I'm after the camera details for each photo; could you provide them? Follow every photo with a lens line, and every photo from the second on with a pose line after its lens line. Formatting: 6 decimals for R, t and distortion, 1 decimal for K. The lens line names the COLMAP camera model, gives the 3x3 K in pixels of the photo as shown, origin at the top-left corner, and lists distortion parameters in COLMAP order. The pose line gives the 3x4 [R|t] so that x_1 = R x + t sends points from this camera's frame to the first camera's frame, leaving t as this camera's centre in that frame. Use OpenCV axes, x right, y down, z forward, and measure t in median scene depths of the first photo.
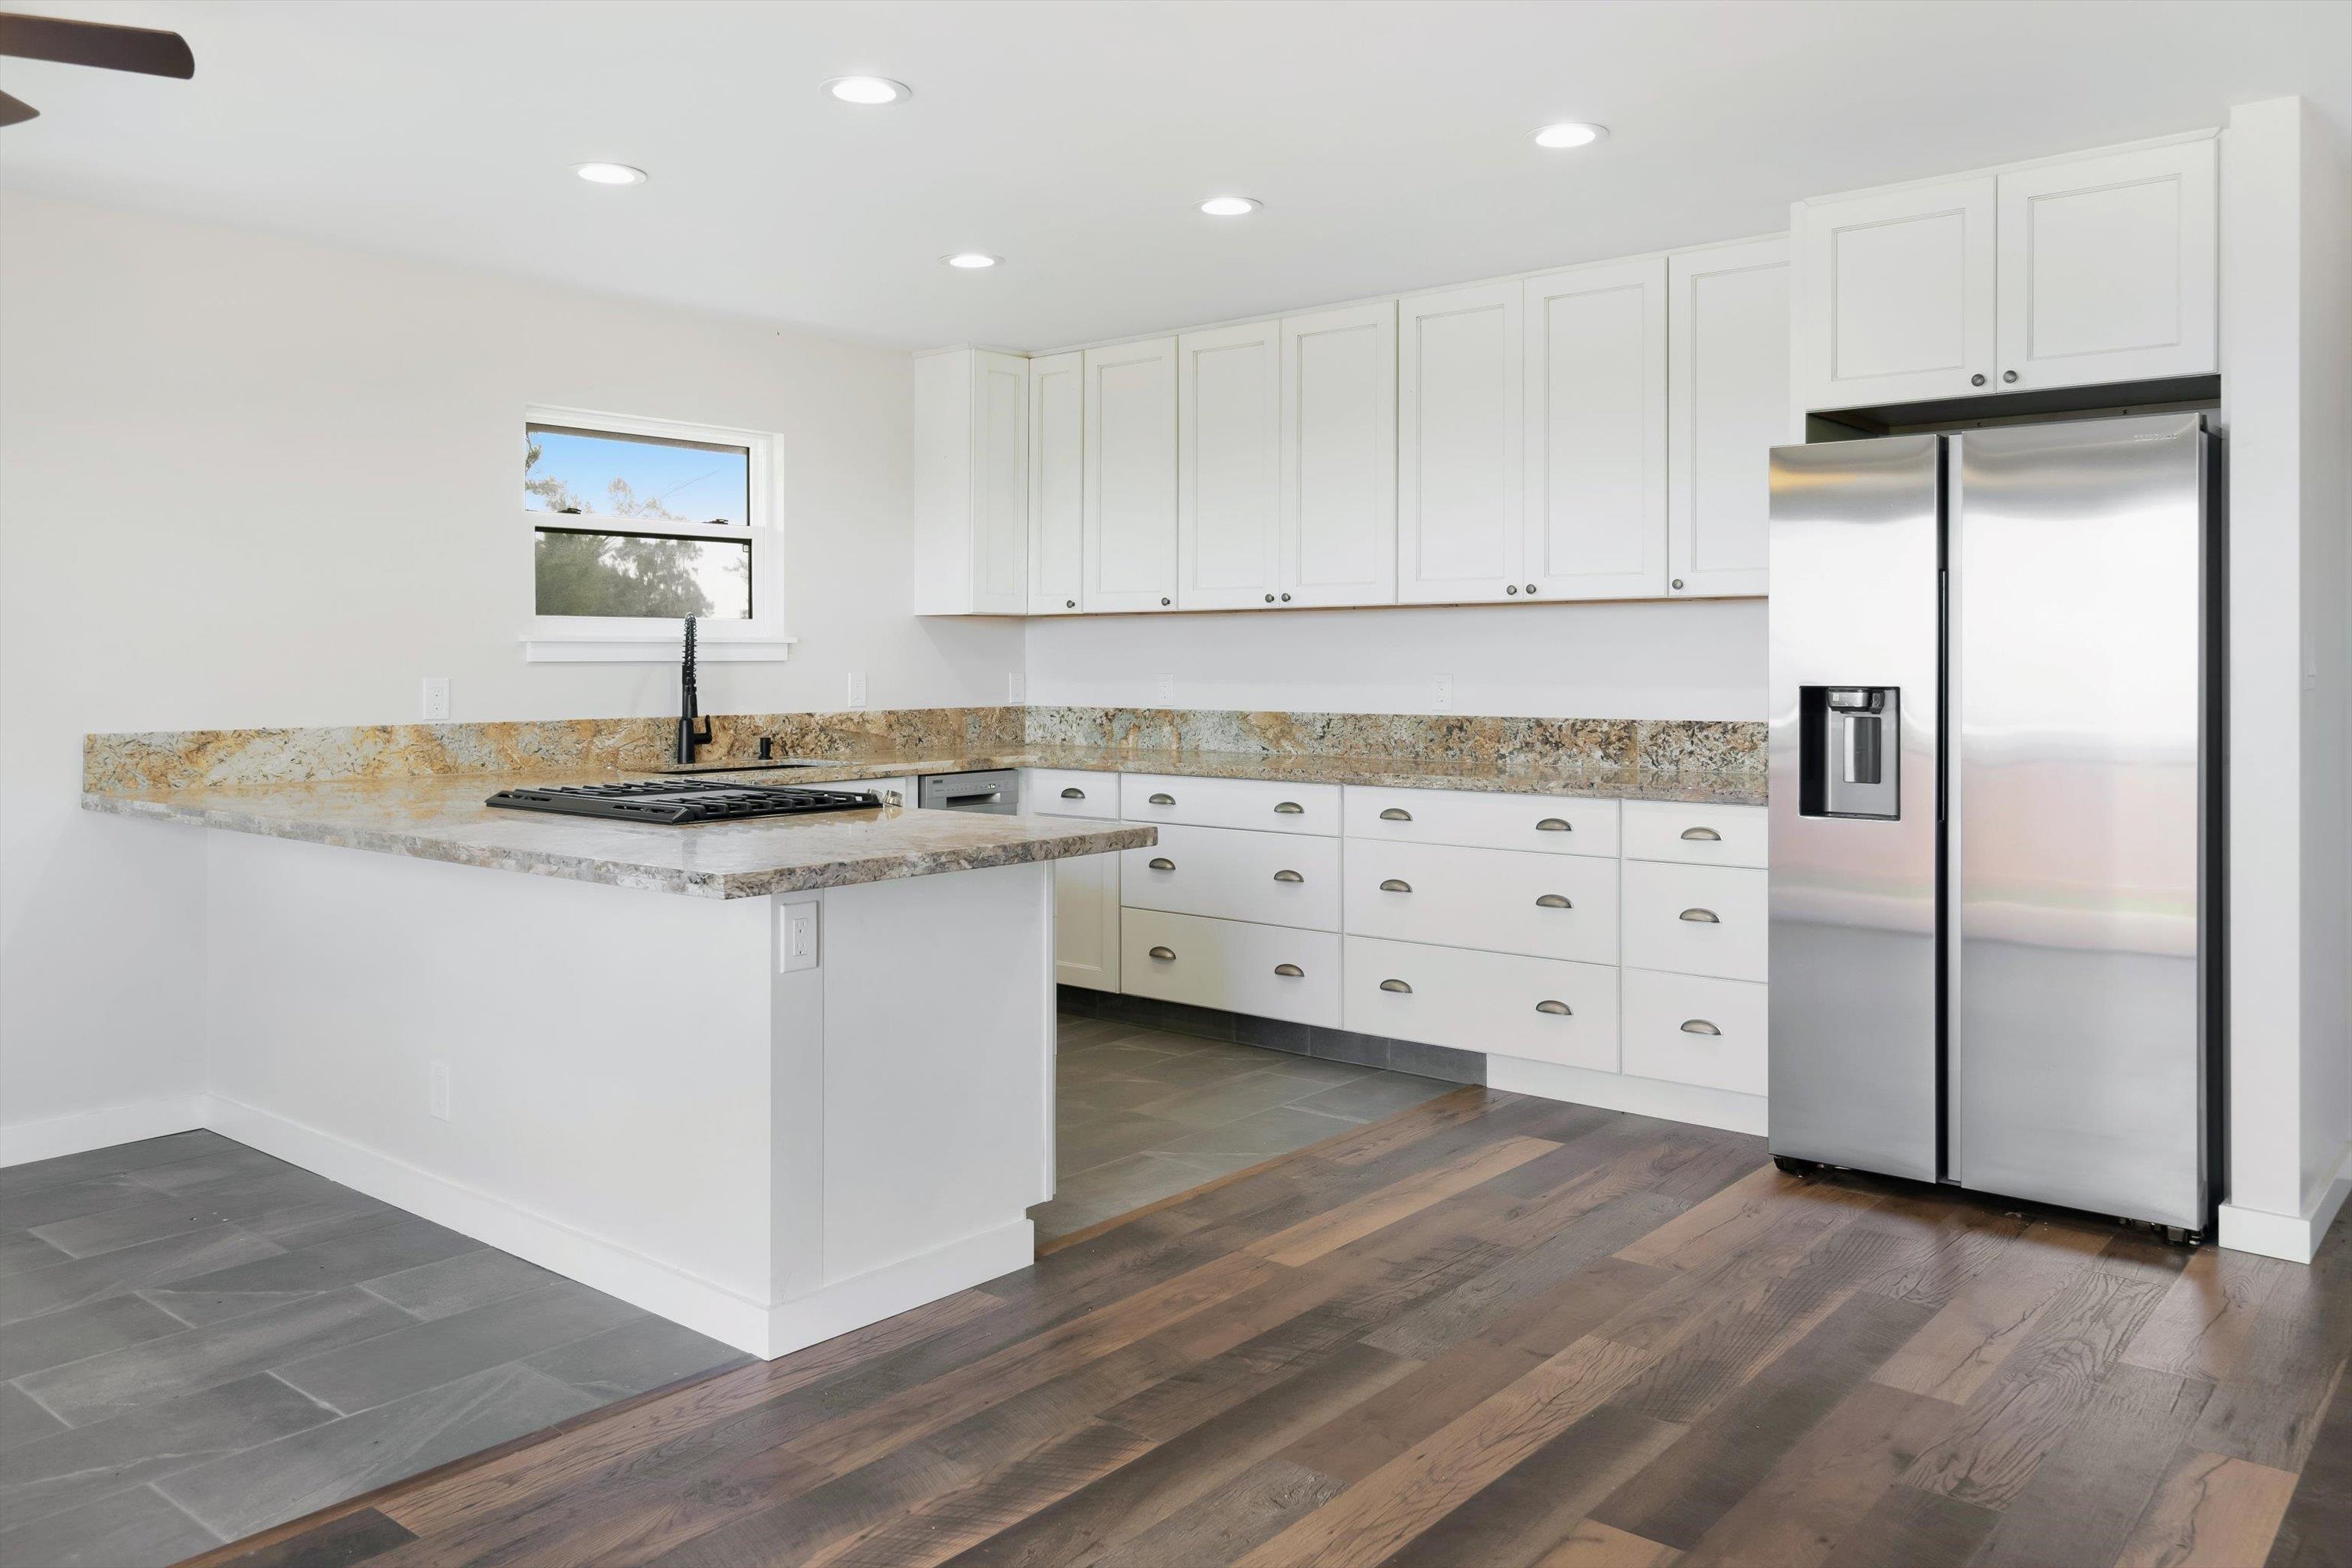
lens RADIAL K [[1737.7, 0, 1136.0], [0, 1737.7, 643.6], [0, 0, 1]] dist [0.023825, -0.002429]
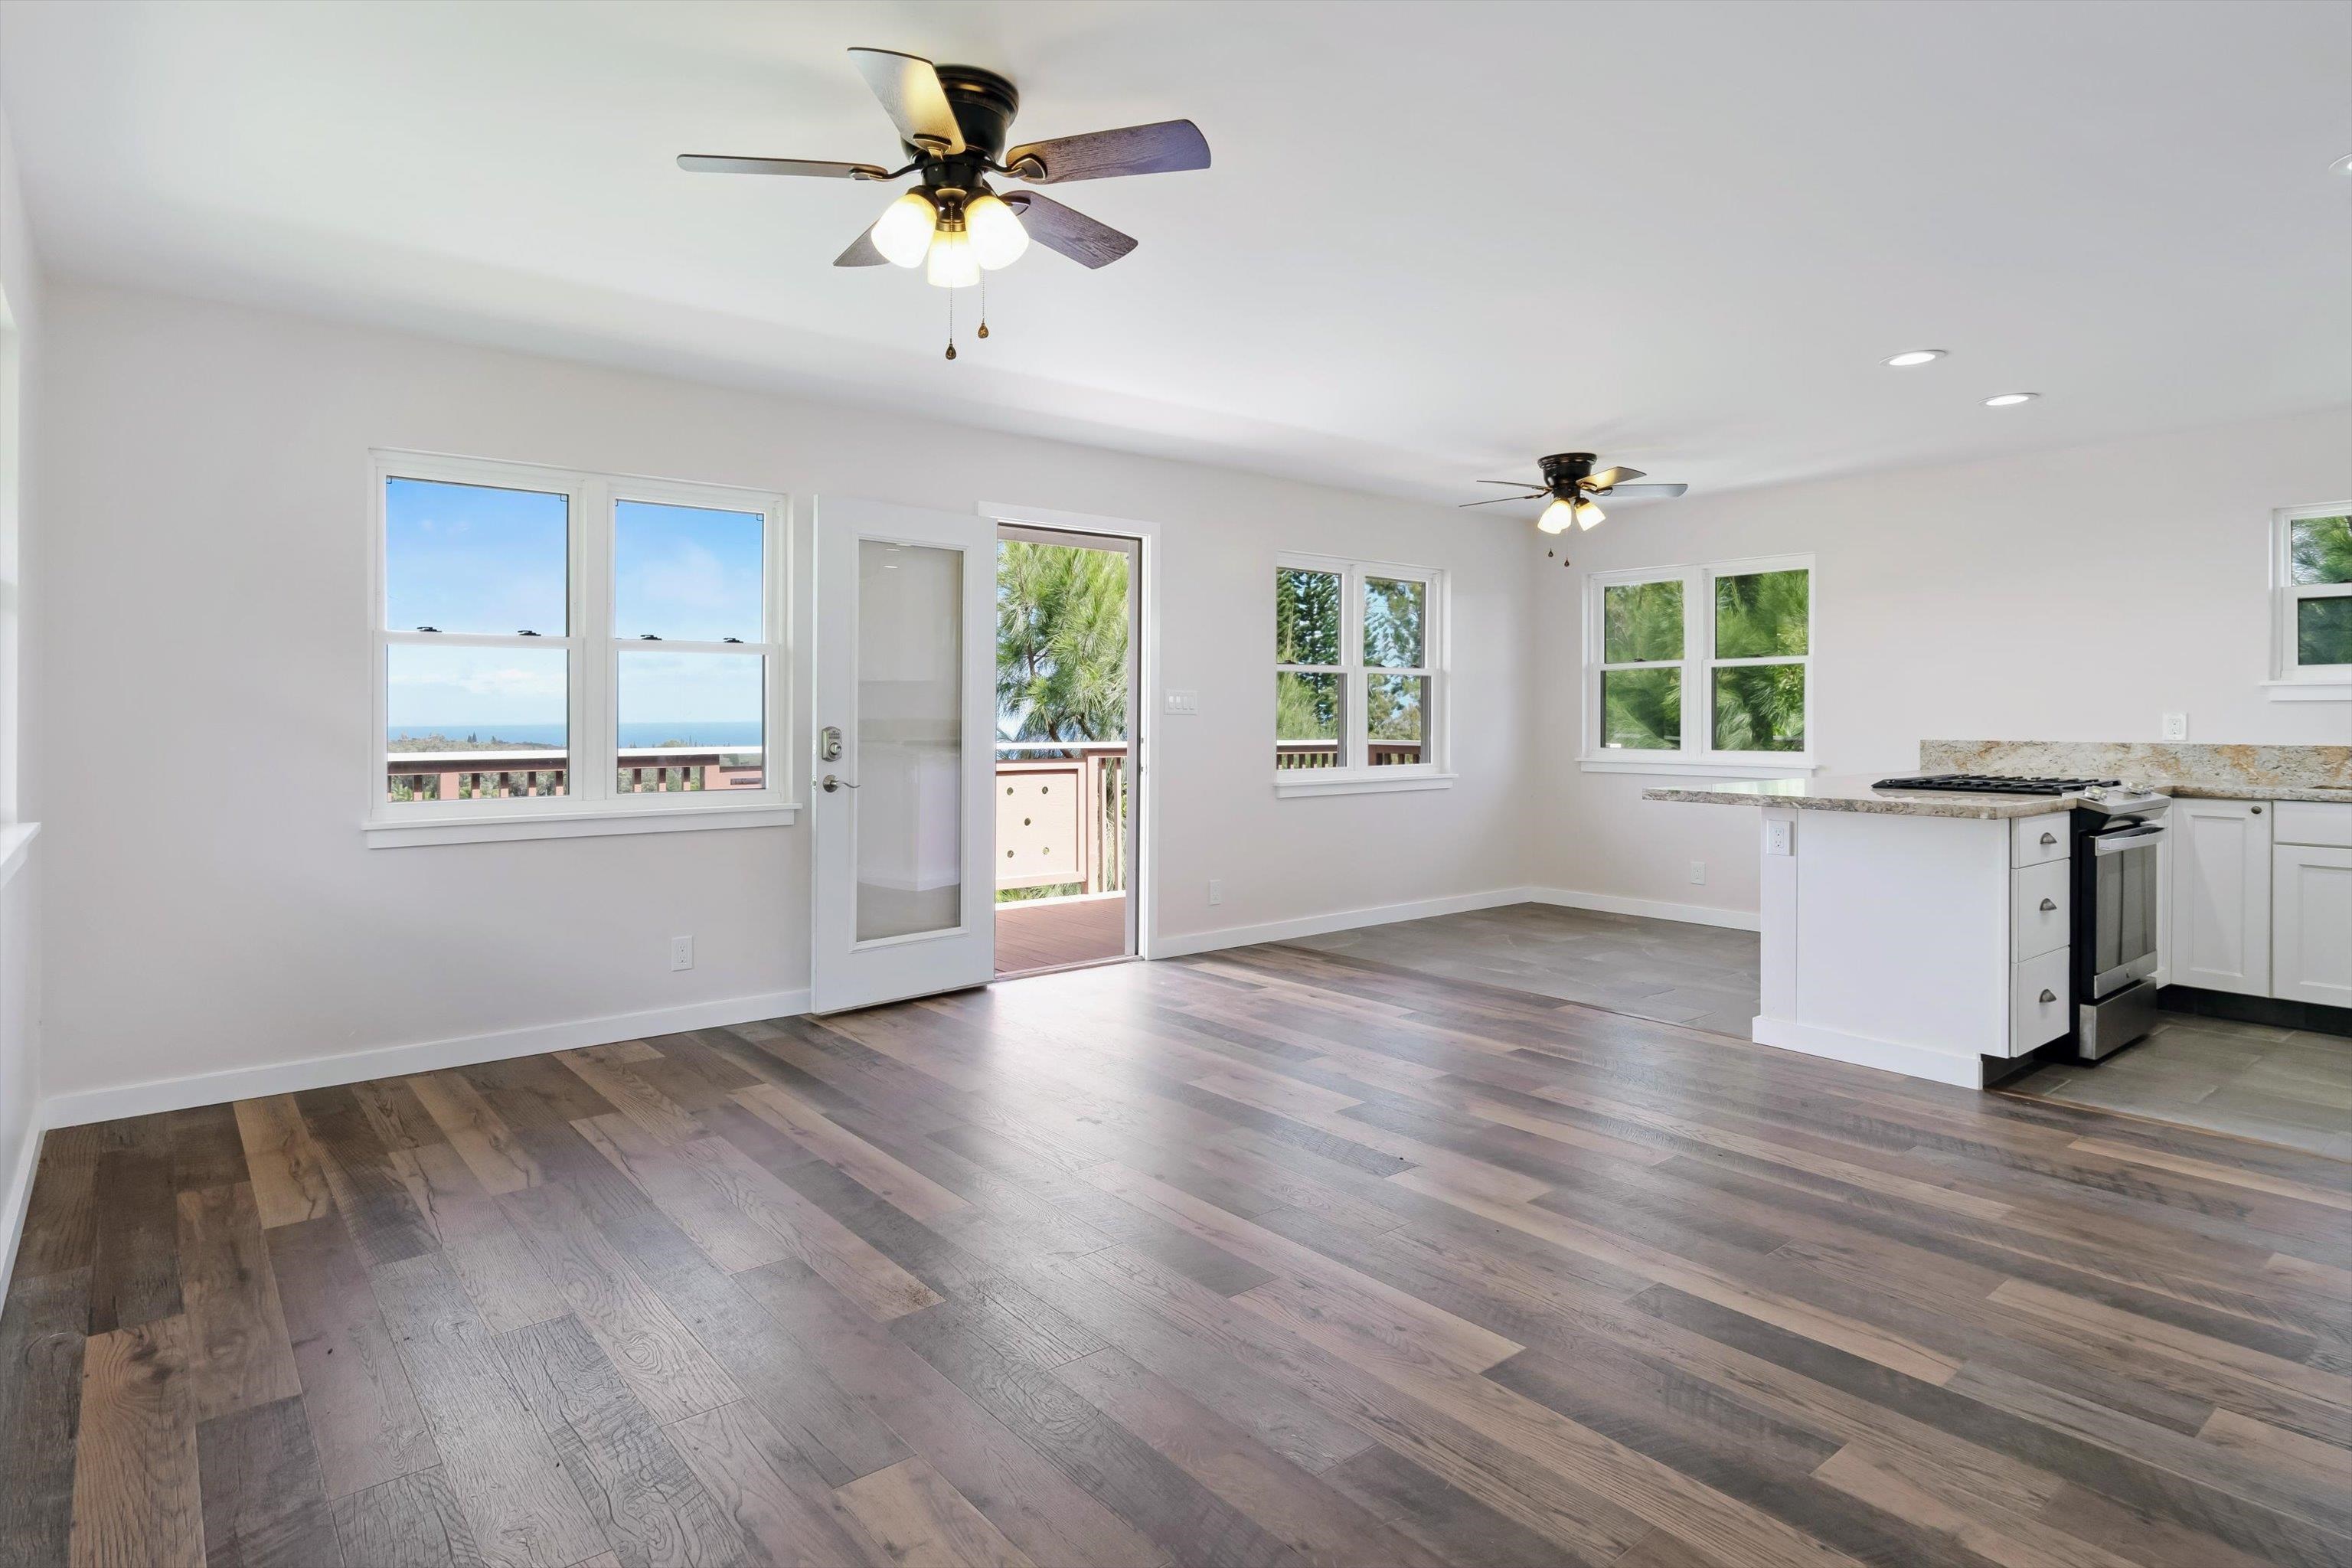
lens RADIAL K [[1225.0, 0, 1114.6], [0, 1225.0, 726.8], [0, 0, 1]] dist [-0.000189, -0.000209]
pose [[-0.182226, 0.009181, -0.983214, 0.796913], [0.010548, 0.999917, 0.007382, 0.015335], [0.983200, -0.009025, -0.182307, 0.319715]]
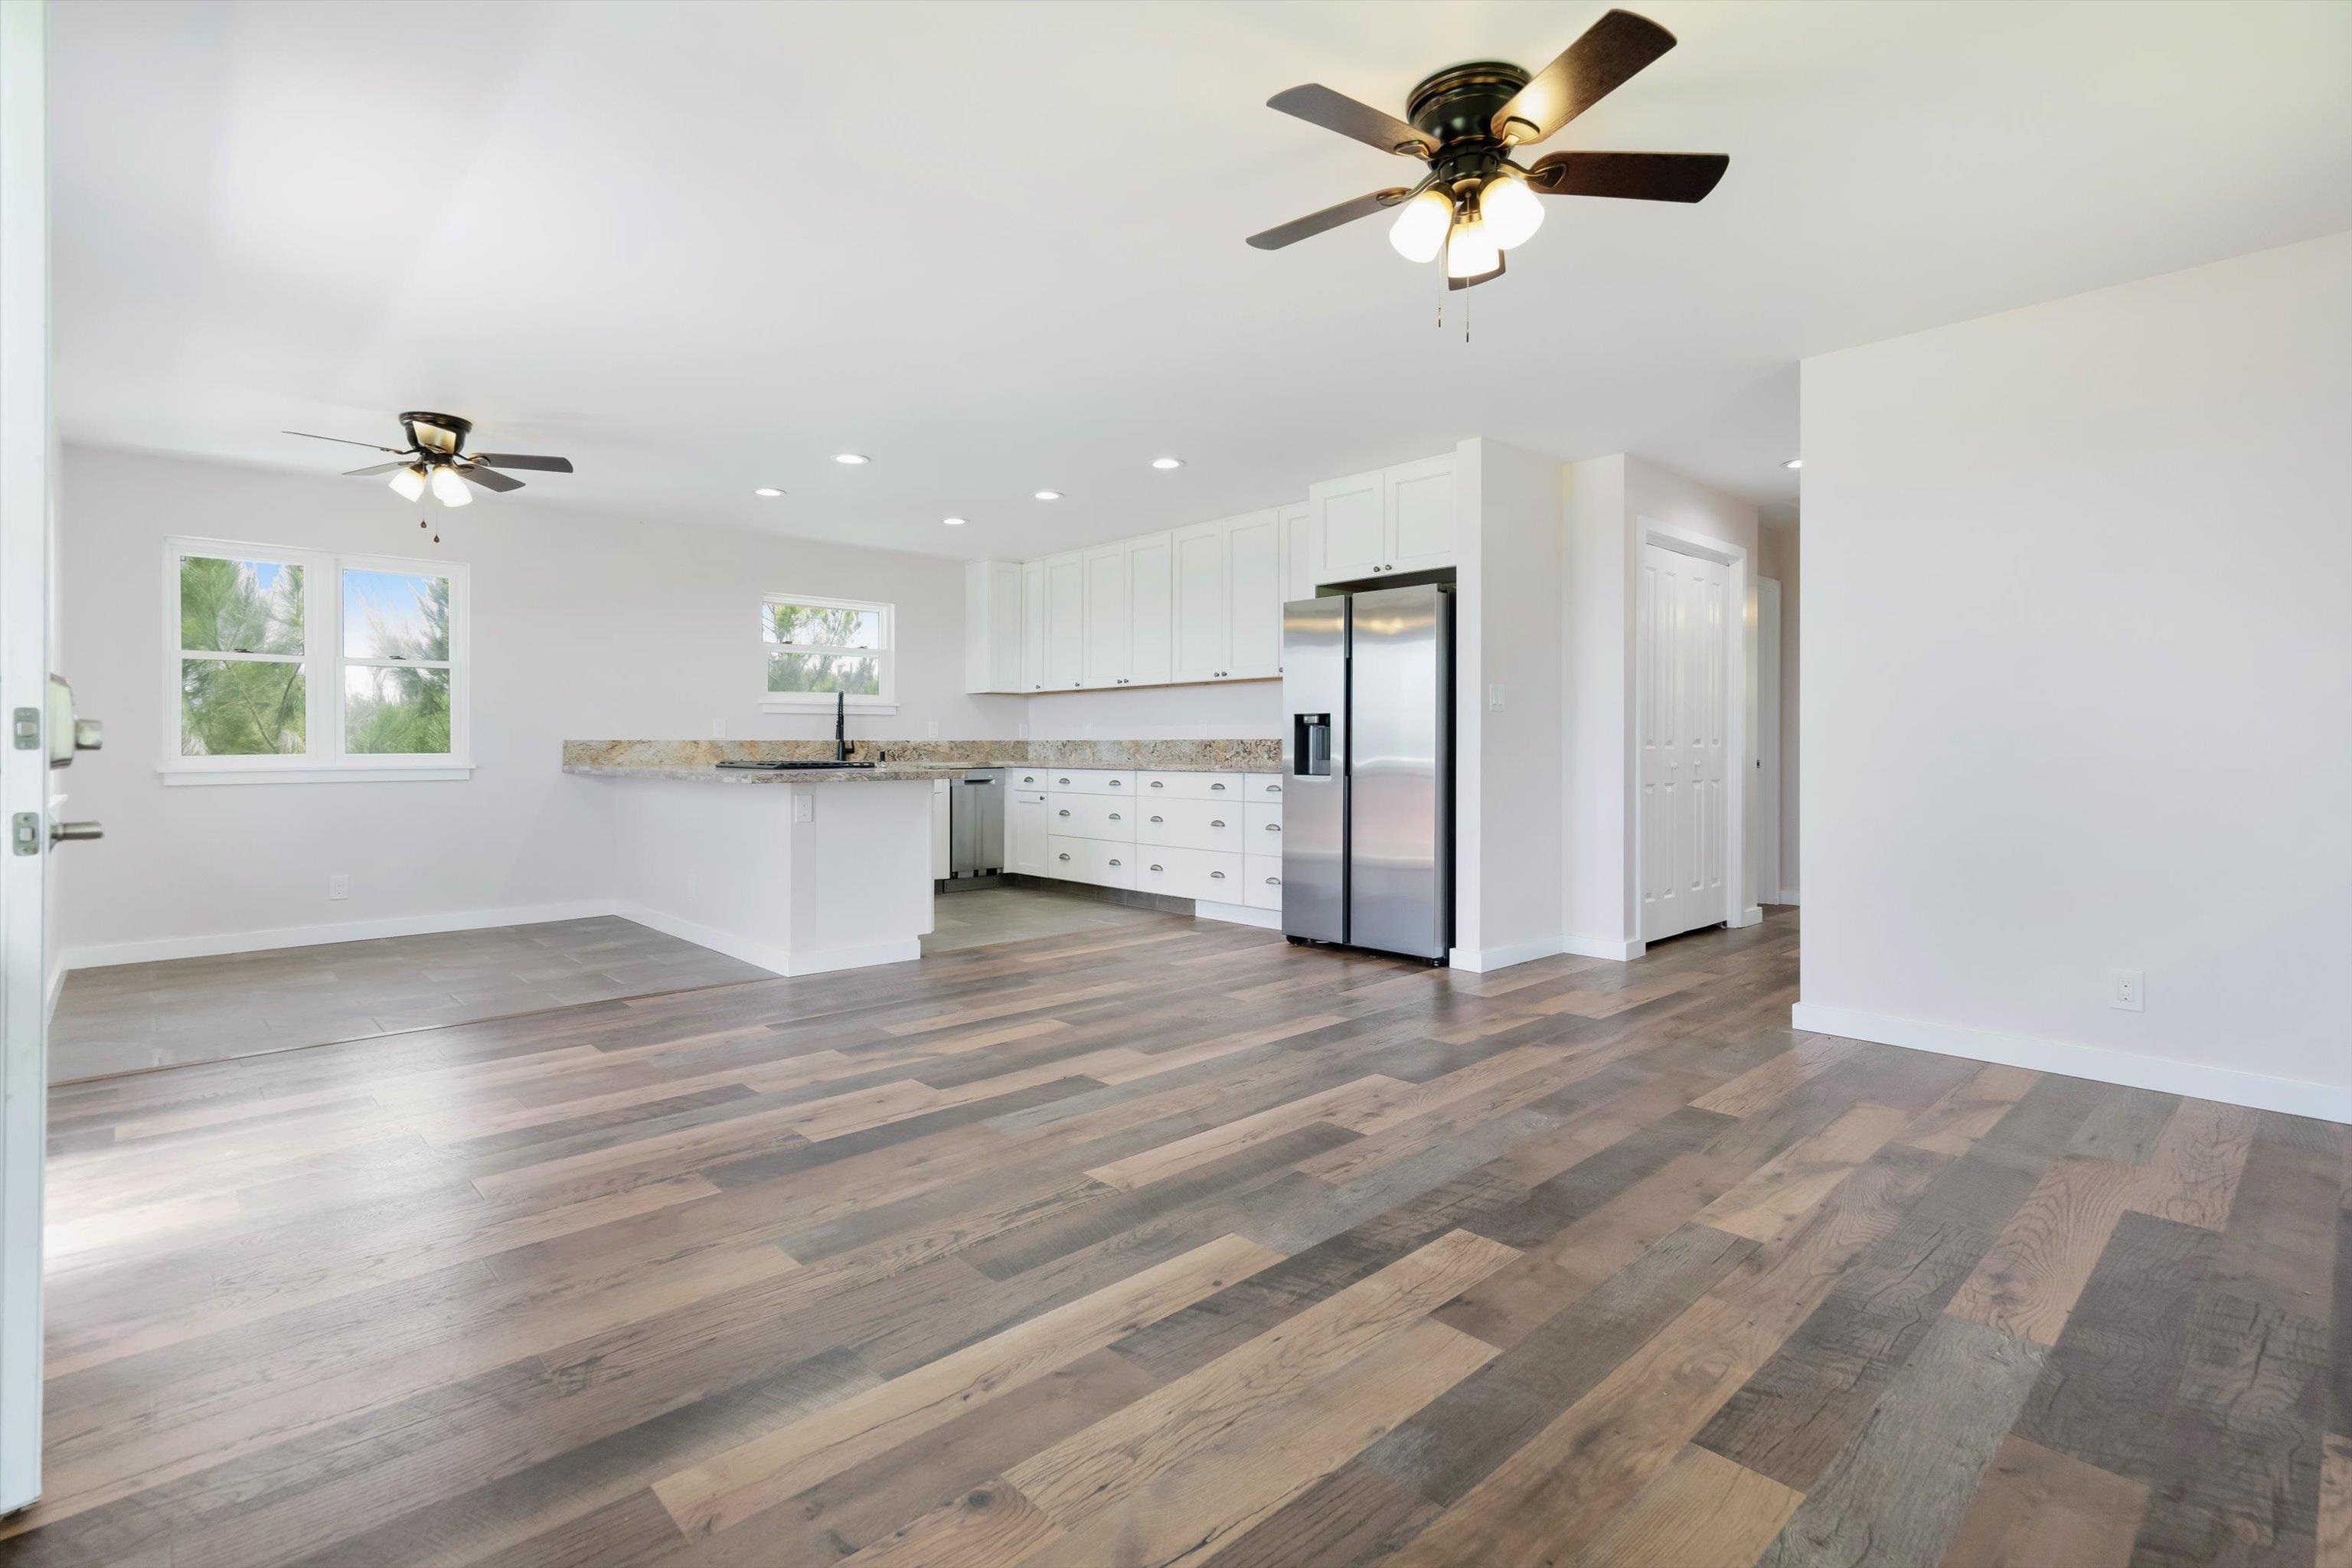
lens RADIAL K [[1078.8, 0, 1100.9], [0, 1078.8, 737.2], [0, 0, 1]] dist [0.010699, 0.000944]
pose [[0.989520, -0.000552, -0.144396, 0.274964], [0.001406, 0.999982, 0.005817, 0.035770], [0.144390, -0.005959, 0.989503, -0.278986]]
